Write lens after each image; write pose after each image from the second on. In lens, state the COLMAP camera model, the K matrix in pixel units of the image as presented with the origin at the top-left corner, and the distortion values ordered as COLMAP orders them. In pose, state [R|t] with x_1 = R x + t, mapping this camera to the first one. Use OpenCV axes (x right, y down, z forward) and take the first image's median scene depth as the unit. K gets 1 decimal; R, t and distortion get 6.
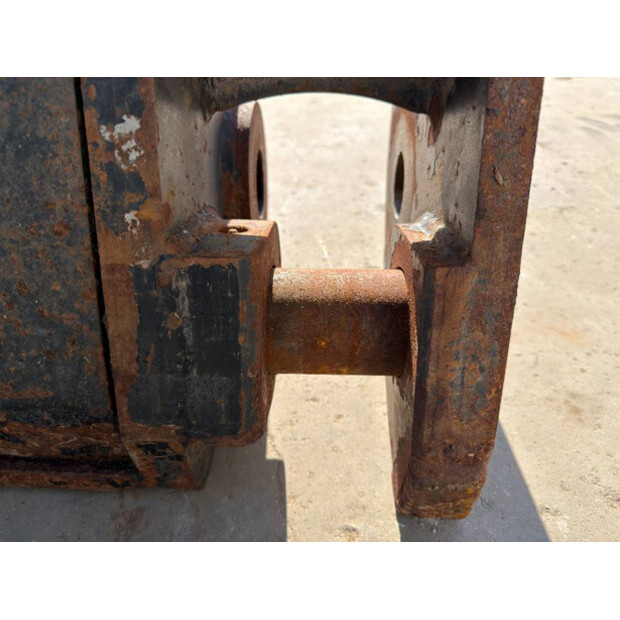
lens RADIAL K [[457.9, 0, 310.0], [0, 457.9, 310.0], [0, 0, 1]] dist [0.002473, -0.009829]
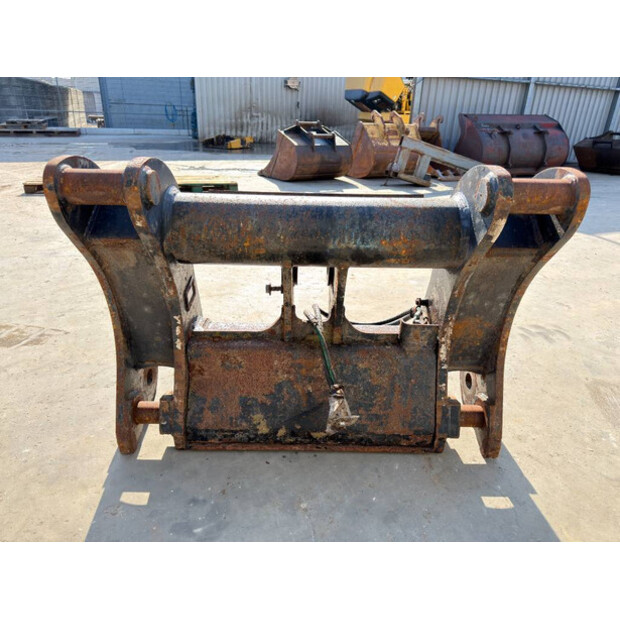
lens RADIAL K [[458.6, 0, 315.0], [0, 458.6, 301.6], [0, 0, 1]] dist [0.002636, 0.000861]
pose [[0.998406, 0.008492, 0.055793, -1.855351], [0.006521, 0.964634, -0.263511, 0.128405], [-0.056058, 0.263455, 0.963042, -3.965254]]
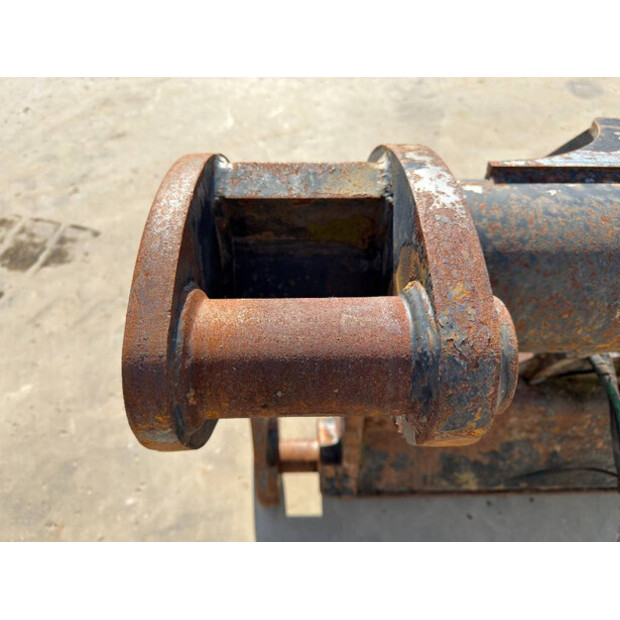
lens RADIAL K [[457.9, 0, 310.0], [0, 457.9, 310.0], [0, 0, 1]] dist [0.002473, -0.009829]
pose [[0.998519, -0.038422, 0.038516, -3.287958], [0.024329, 0.948596, 0.315554, -2.031311], [-0.048660, -0.314150, 0.948126, -1.662731]]
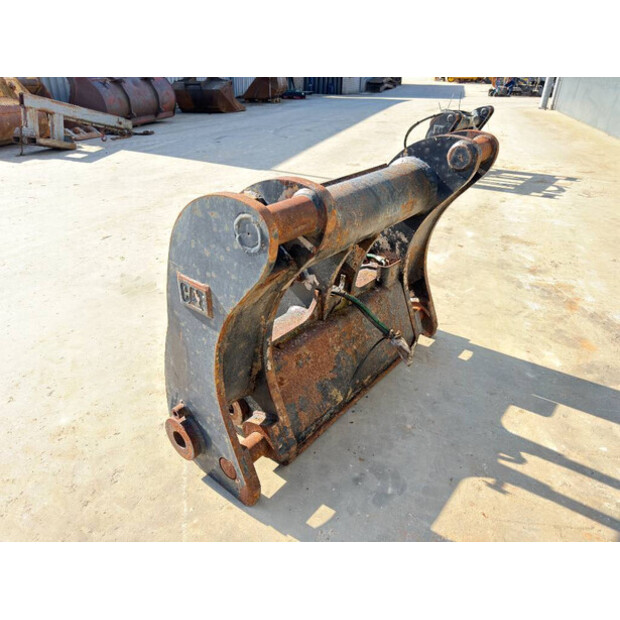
lens RADIAL K [[458.6, 0, 315.0], [0, 458.6, 301.6], [0, 0, 1]] dist [0.002636, 0.000861]
pose [[0.598092, -0.367909, 0.711989, -5.542776], [0.482249, 0.874776, 0.046924, -1.190802], [-0.640095, 0.315292, 0.700621, -2.890128]]
